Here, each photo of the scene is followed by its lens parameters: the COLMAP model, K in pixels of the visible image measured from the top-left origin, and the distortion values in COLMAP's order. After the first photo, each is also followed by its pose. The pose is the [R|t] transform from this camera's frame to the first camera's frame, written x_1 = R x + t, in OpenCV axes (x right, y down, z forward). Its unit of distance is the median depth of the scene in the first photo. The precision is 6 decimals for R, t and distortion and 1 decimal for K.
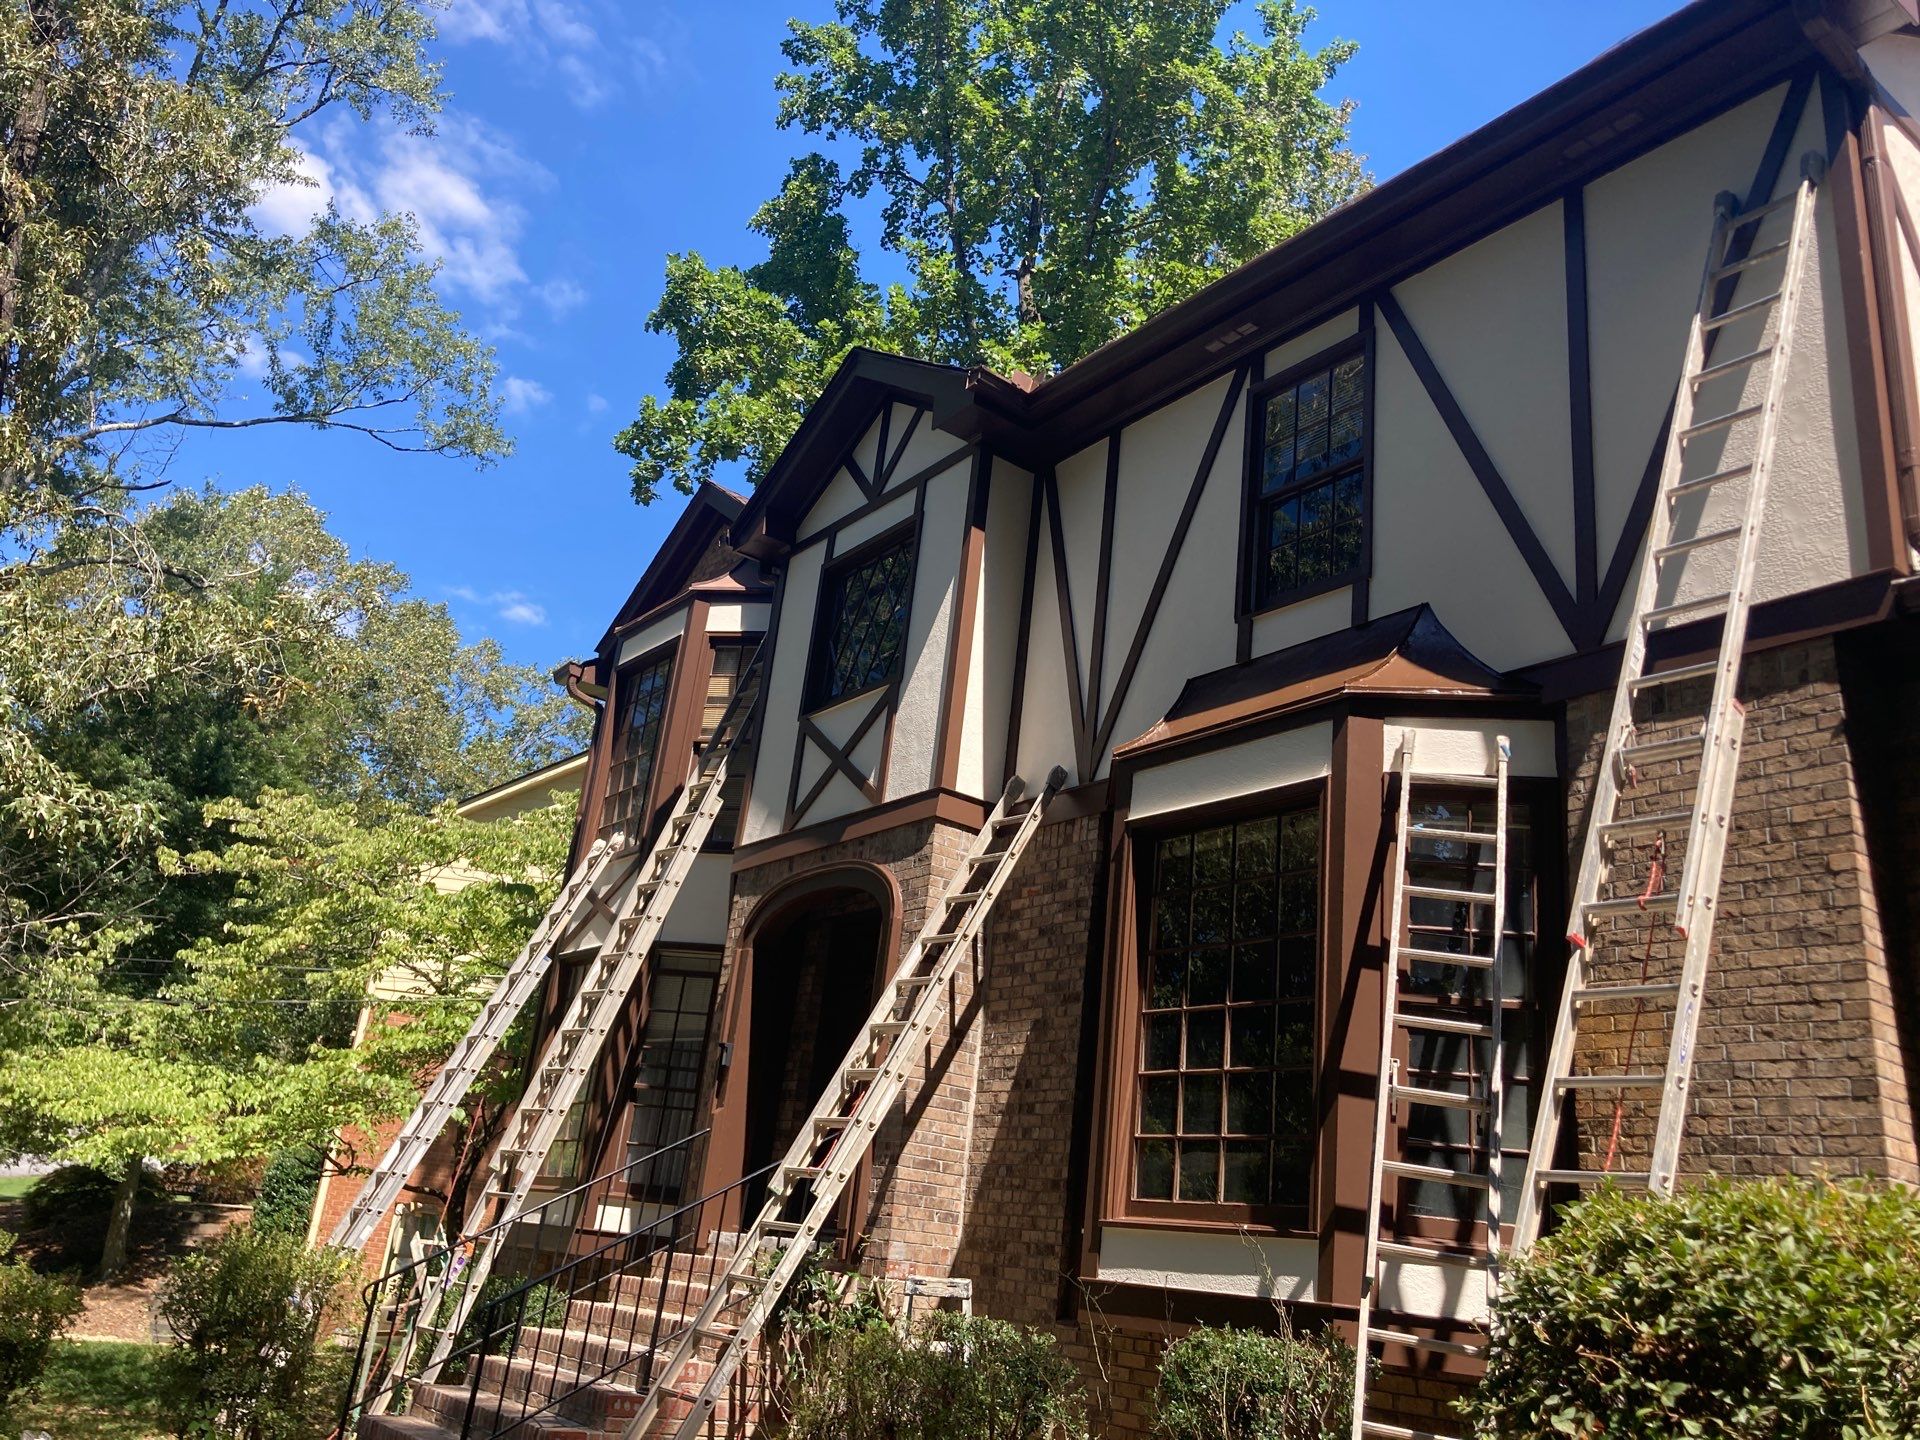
lens RADIAL K [[1569.4, 0, 954.2], [0, 1569.4, 713.7], [0, 0, 1]] dist [0.044188, -0.063940]
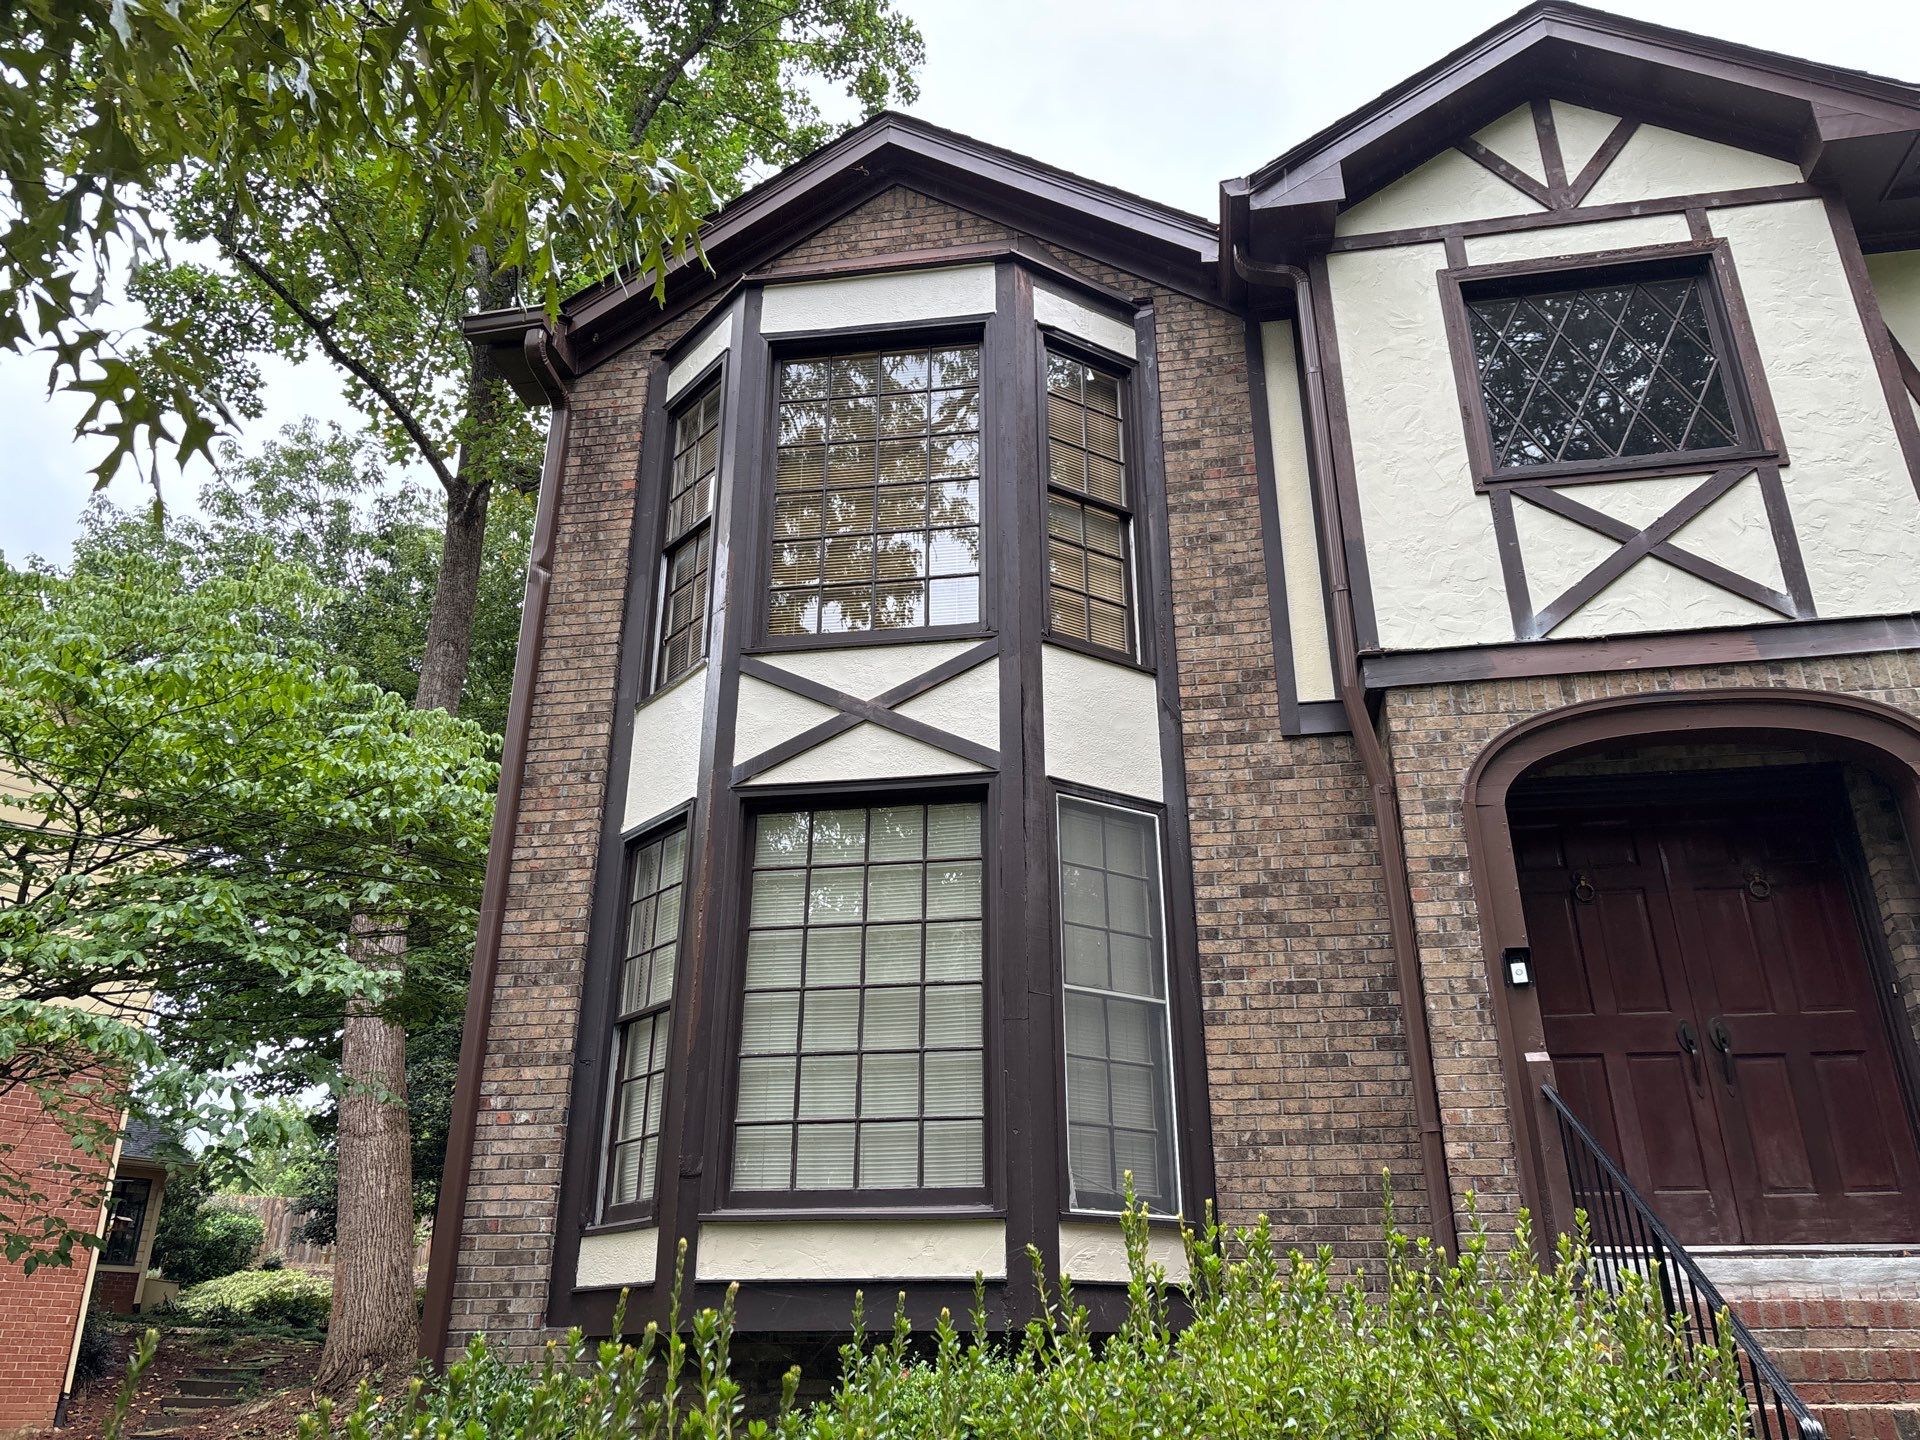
lens RADIAL K [[1440.1, 0, 950.2], [0, 1440.1, 722.0], [0, 0, 1]] dist [0.060600, -0.063242]
pose [[0.709430, 0.187519, 0.679372, -0.691560], [-0.165660, 0.981314, -0.097872, 0.213066], [-0.685030, -0.043112, 0.727238, 0.739969]]
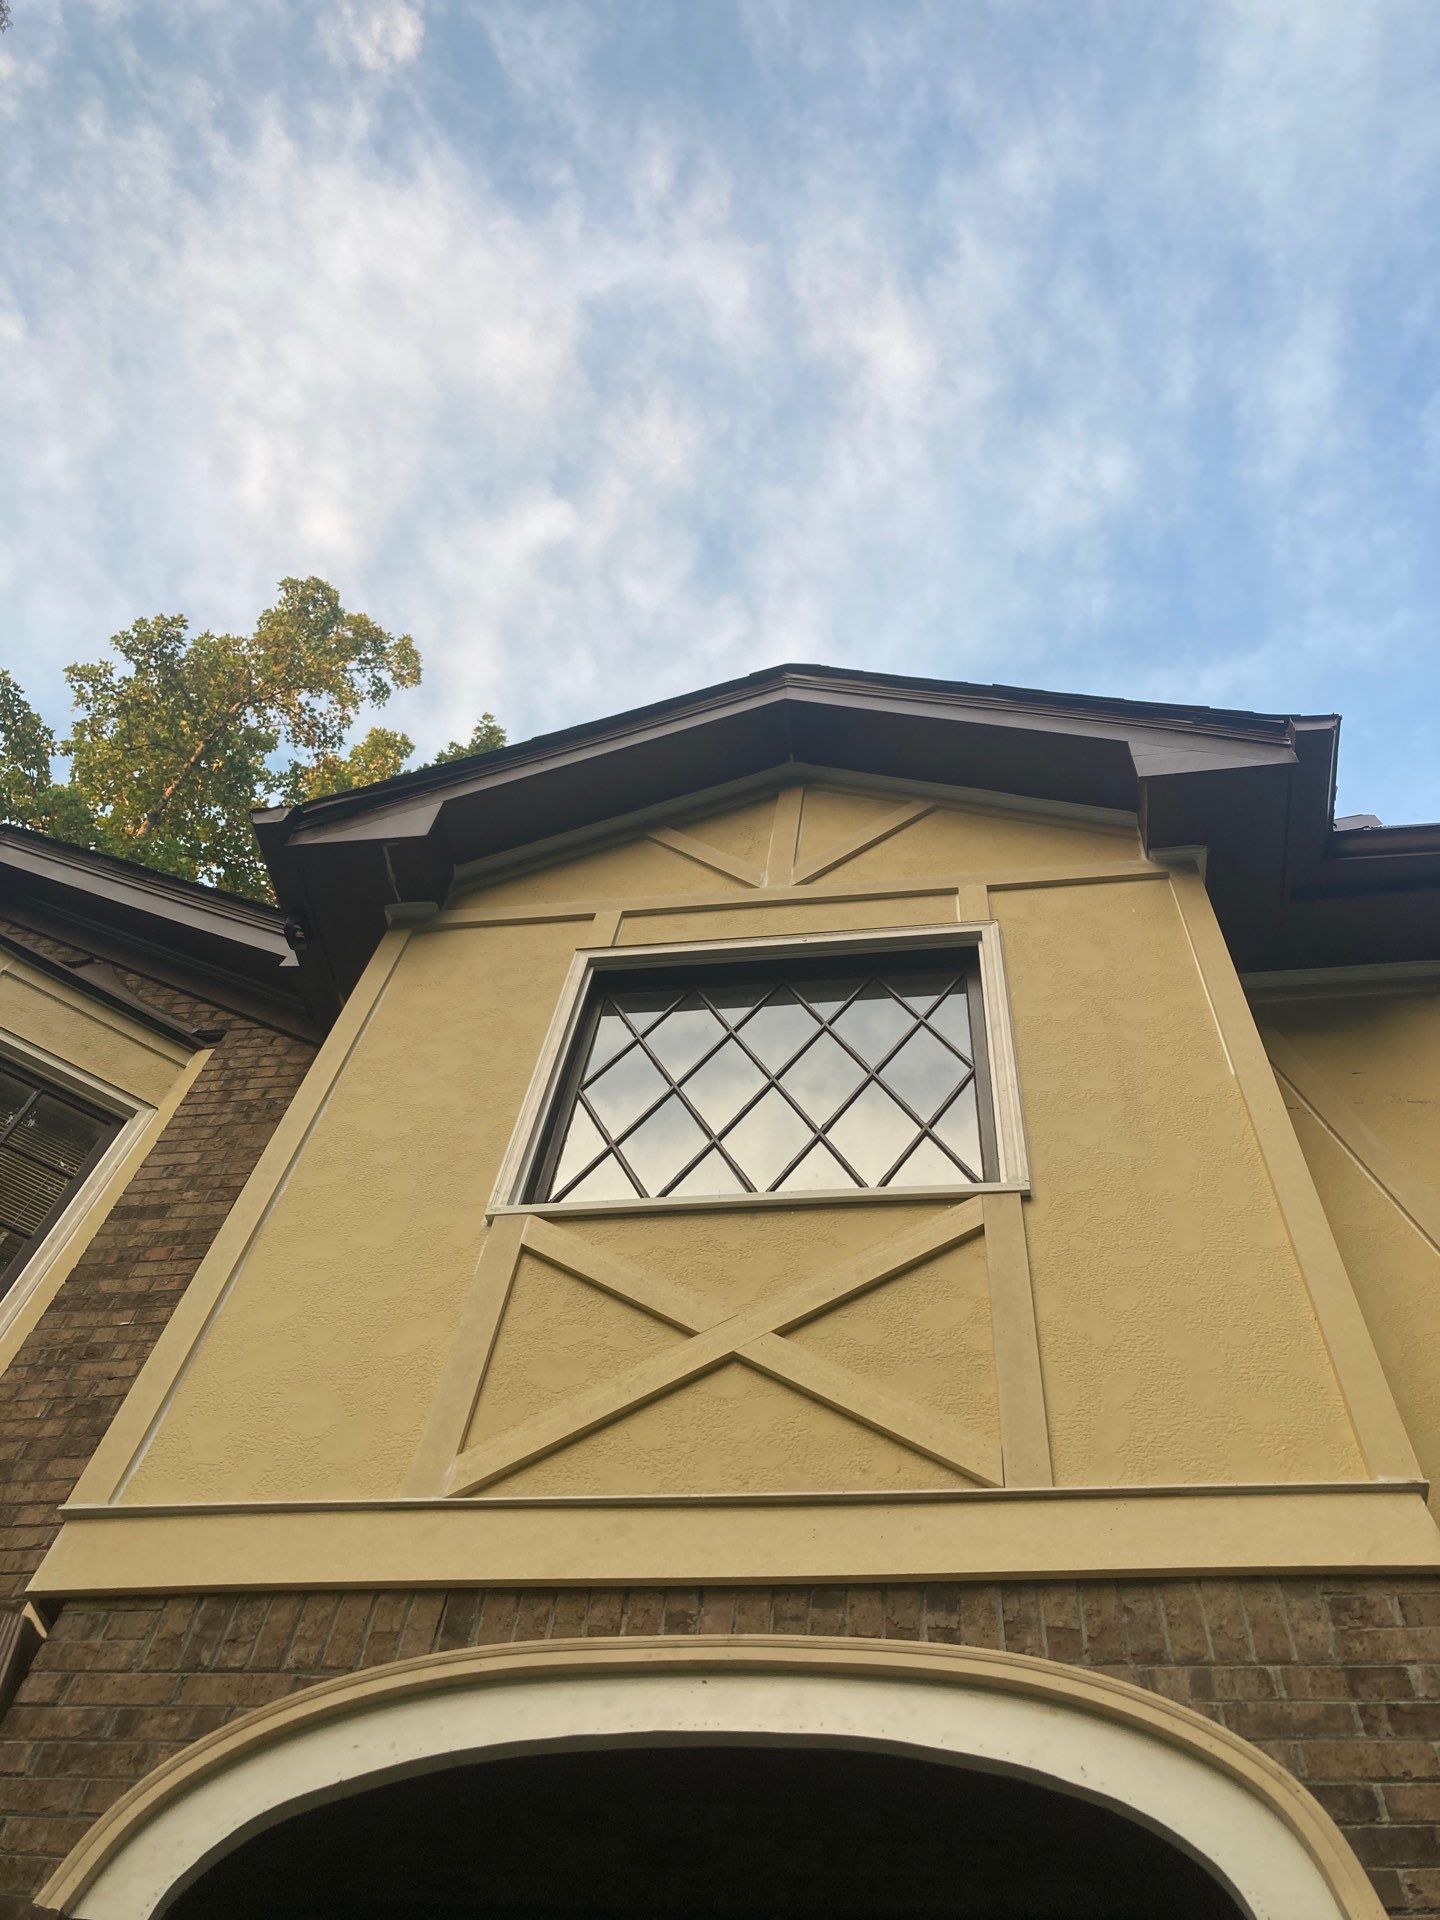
lens RADIAL K [[1569.4, 0, 815.6], [0, 1569.4, 945.6], [0, 0, 1]] dist [0.044188, -0.063940]
pose [[0.689809, 0.594134, 0.413726, -0.234118], [-0.247879, 0.730728, -0.636076, 0.166379], [-0.680235, 0.336216, 0.651336, 0.753261]]
